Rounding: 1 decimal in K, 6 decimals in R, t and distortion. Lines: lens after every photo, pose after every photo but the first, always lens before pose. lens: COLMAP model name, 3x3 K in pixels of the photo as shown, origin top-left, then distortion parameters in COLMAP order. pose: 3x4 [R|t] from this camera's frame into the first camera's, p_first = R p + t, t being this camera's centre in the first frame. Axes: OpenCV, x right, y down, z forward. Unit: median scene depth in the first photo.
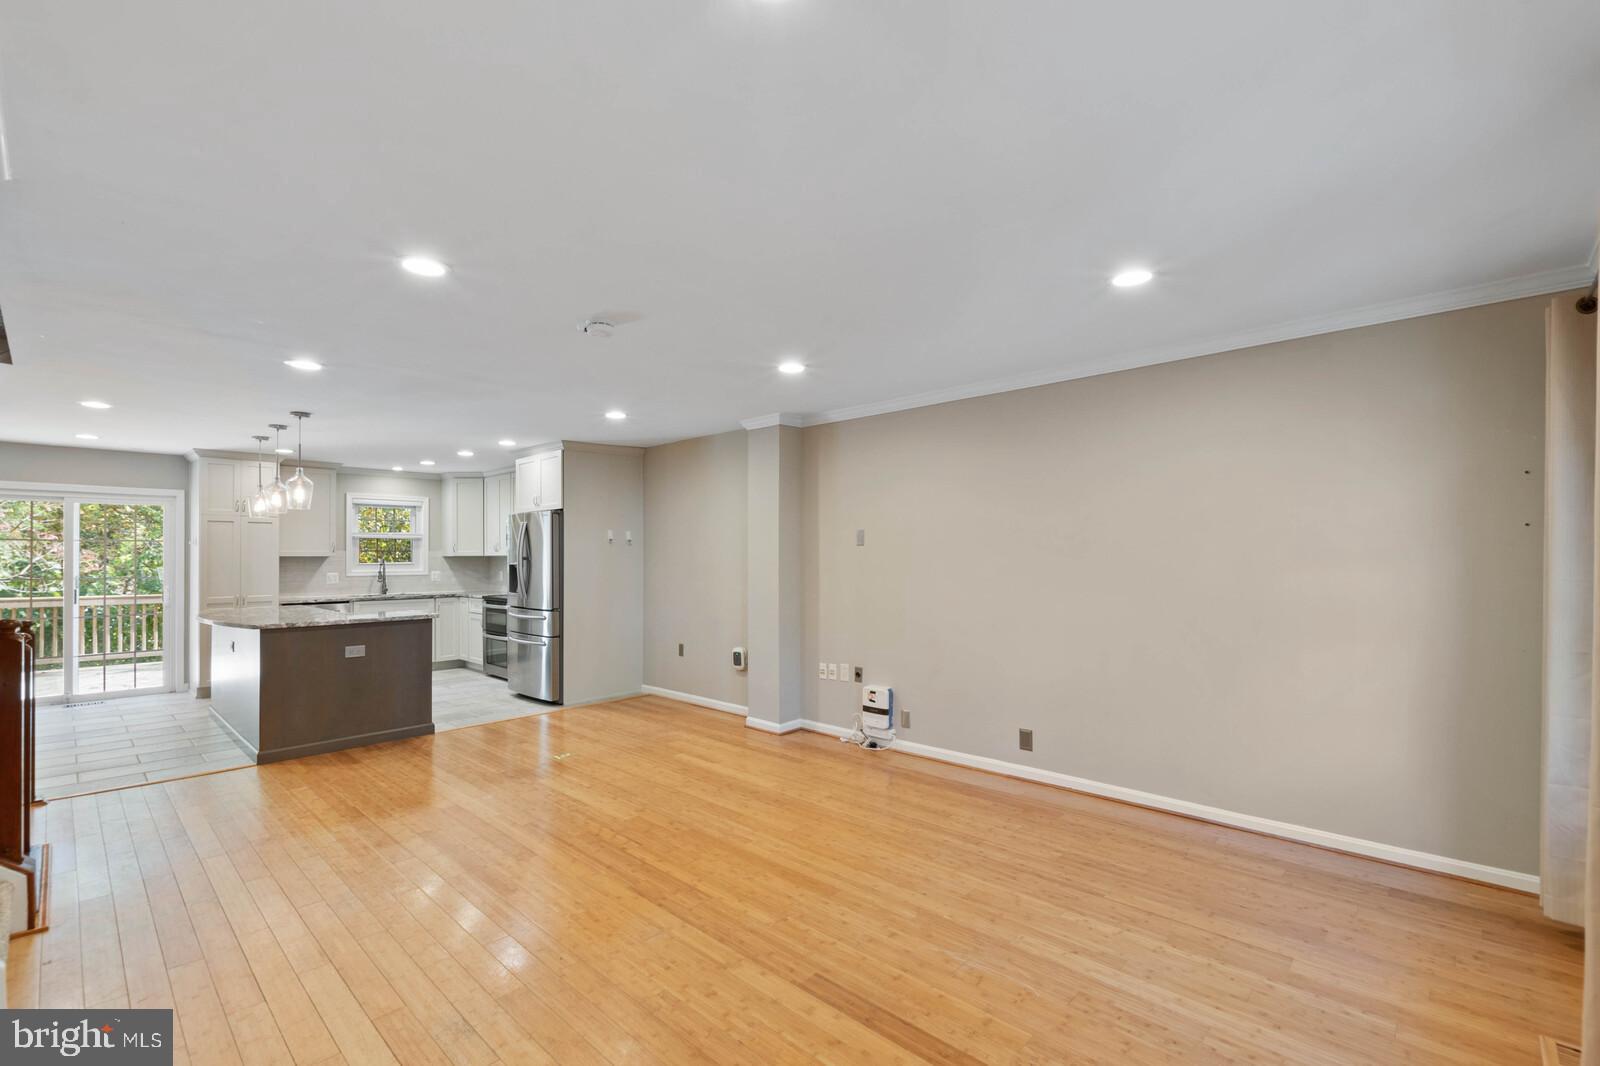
lens RADIAL K [[694.7, 0, 806.6], [0, 694.7, 550.0], [0, 0, 1]] dist [0.000723, -0.000373]
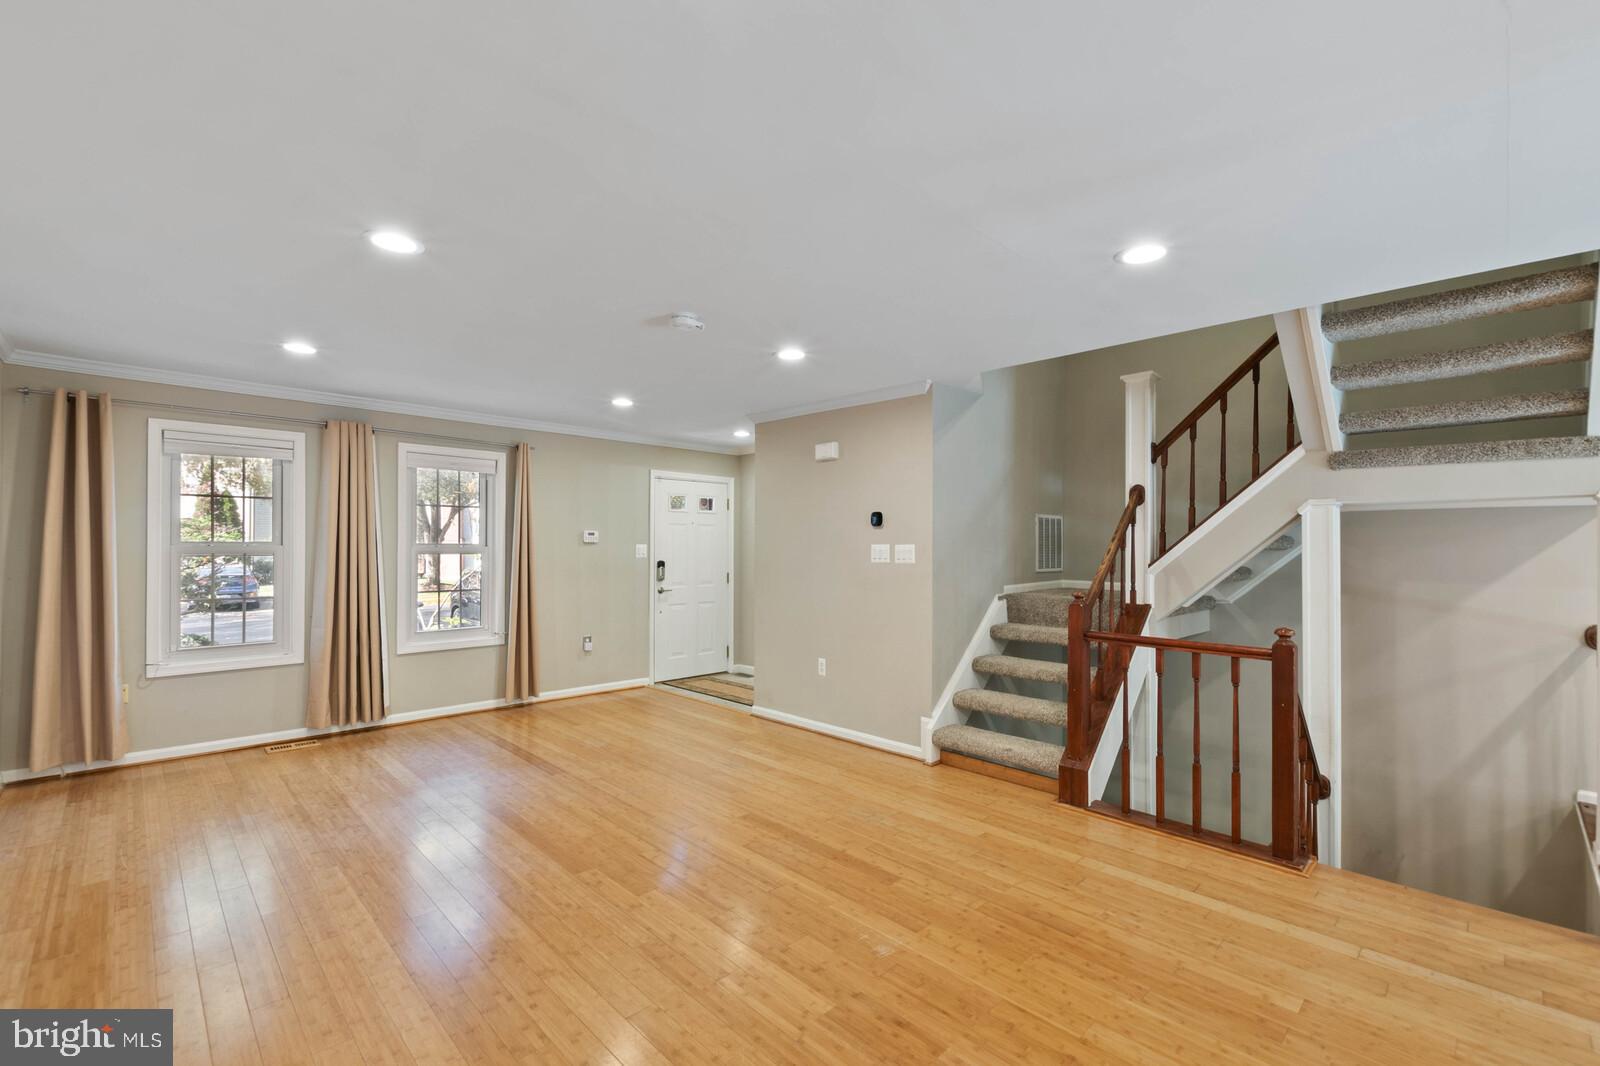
lens RADIAL K [[694.7, 0, 800.6], [0, 694.7, 541.9], [0, 0, 1]] dist [0.000723, -0.000373]
pose [[-0.998925, -0.000342, 0.046361, -0.346254], [-0.001185, 0.999834, -0.018163, 0.013331], [-0.046347, -0.018198, -0.998760, 1.344880]]
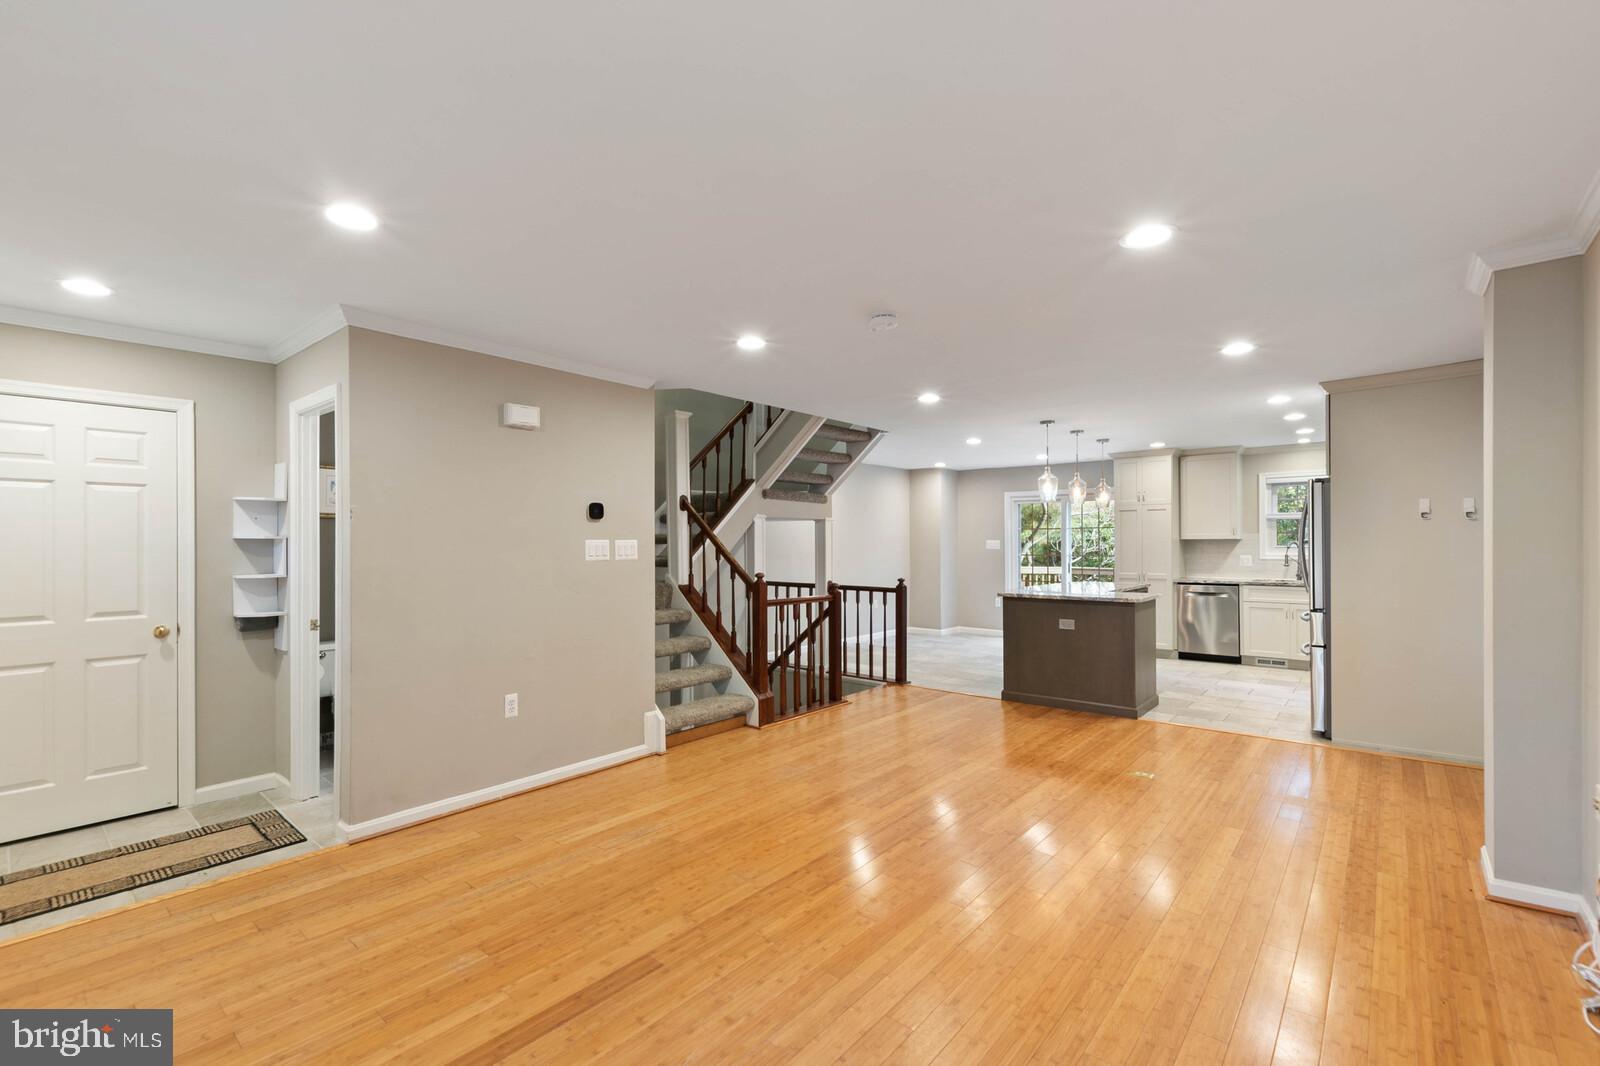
lens RADIAL K [[694.7, 0, 807.2], [0, 694.7, 534.9], [0, 0, 1]] dist [0.000723, -0.000373]
pose [[0.058321, -0.007830, -0.998267, 0.489035], [0.014195, 0.999875, -0.007014, 0.002691], [0.998197, -0.013761, 0.058425, 0.553610]]
